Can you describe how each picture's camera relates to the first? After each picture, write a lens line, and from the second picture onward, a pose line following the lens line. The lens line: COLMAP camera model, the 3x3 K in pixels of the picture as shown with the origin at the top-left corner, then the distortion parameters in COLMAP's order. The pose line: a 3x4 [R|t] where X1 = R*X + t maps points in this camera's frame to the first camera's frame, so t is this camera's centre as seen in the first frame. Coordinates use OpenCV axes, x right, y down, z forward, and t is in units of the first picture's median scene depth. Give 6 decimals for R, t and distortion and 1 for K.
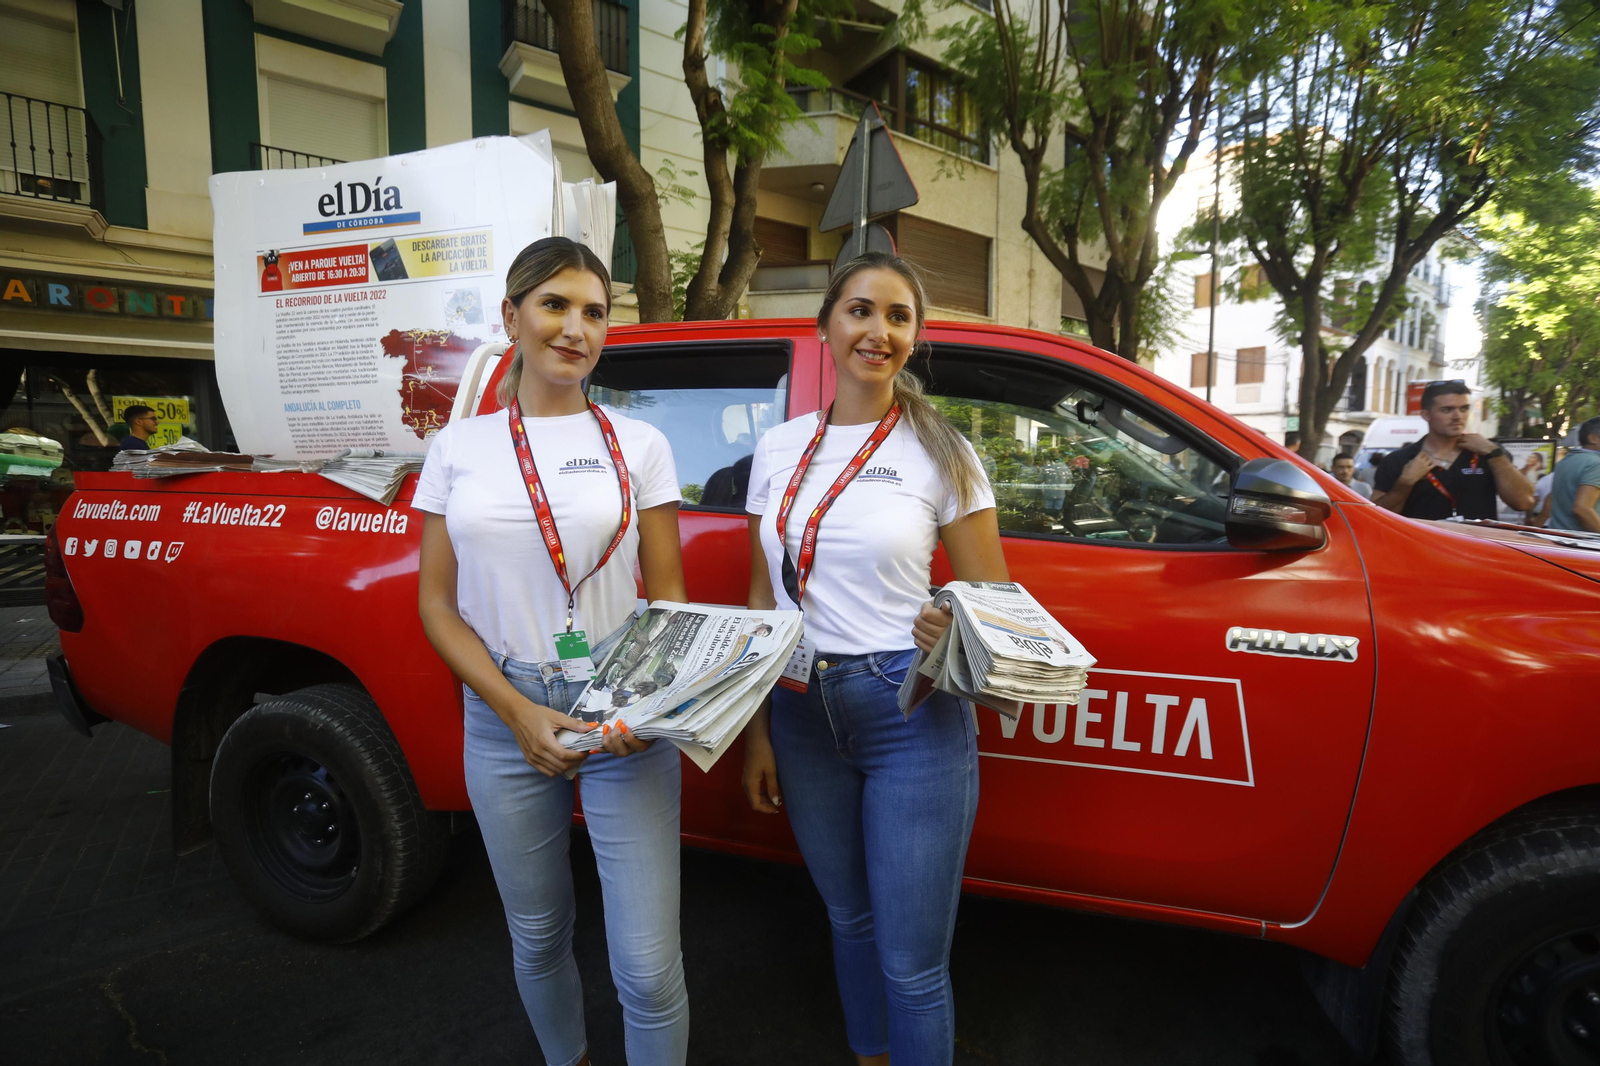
lens RADIAL K [[729.5, 0, 790.6], [0, 729.5, 536.7], [0, 0, 1]] dist [-0.064639, 0.021364]
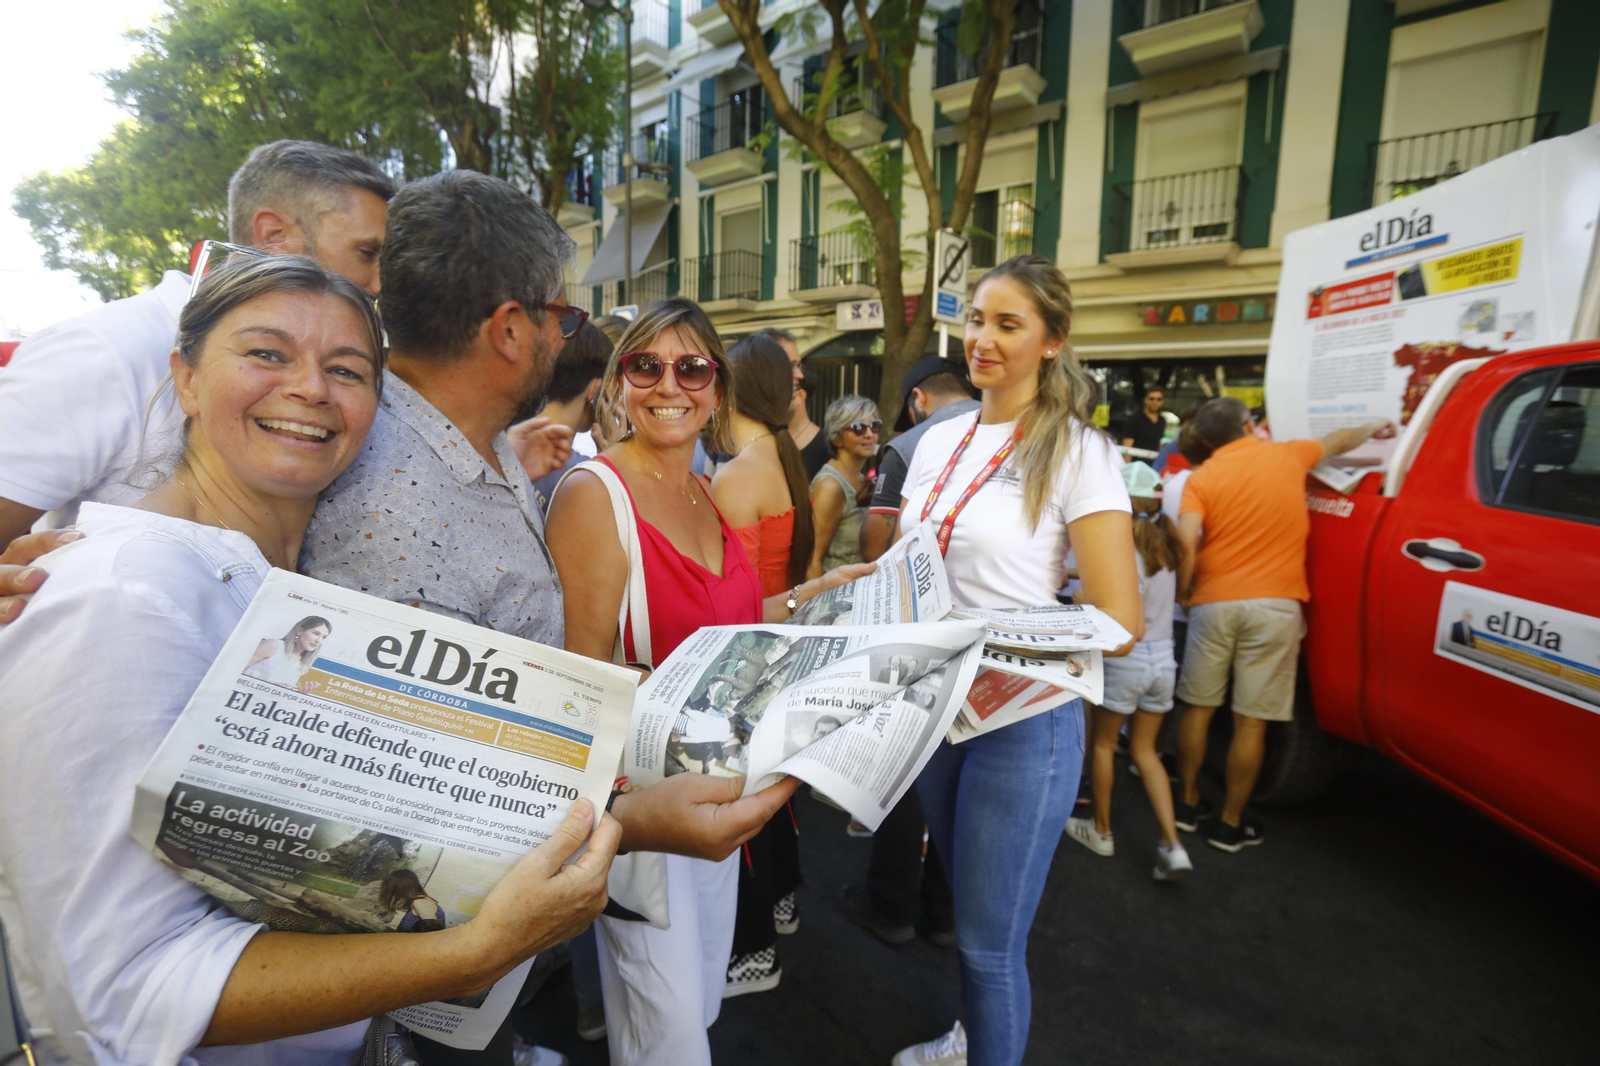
lens RADIAL K [[728.5, 0, 791.0], [0, 728.5, 539.1], [0, 0, 1]] dist [-0.069499, 0.021134]
pose [[0.253259, 0.153226, -0.955187, 0.192185], [-0.119025, 0.984810, 0.126419, -0.002619], [0.960048, 0.081674, 0.267649, -0.138143]]
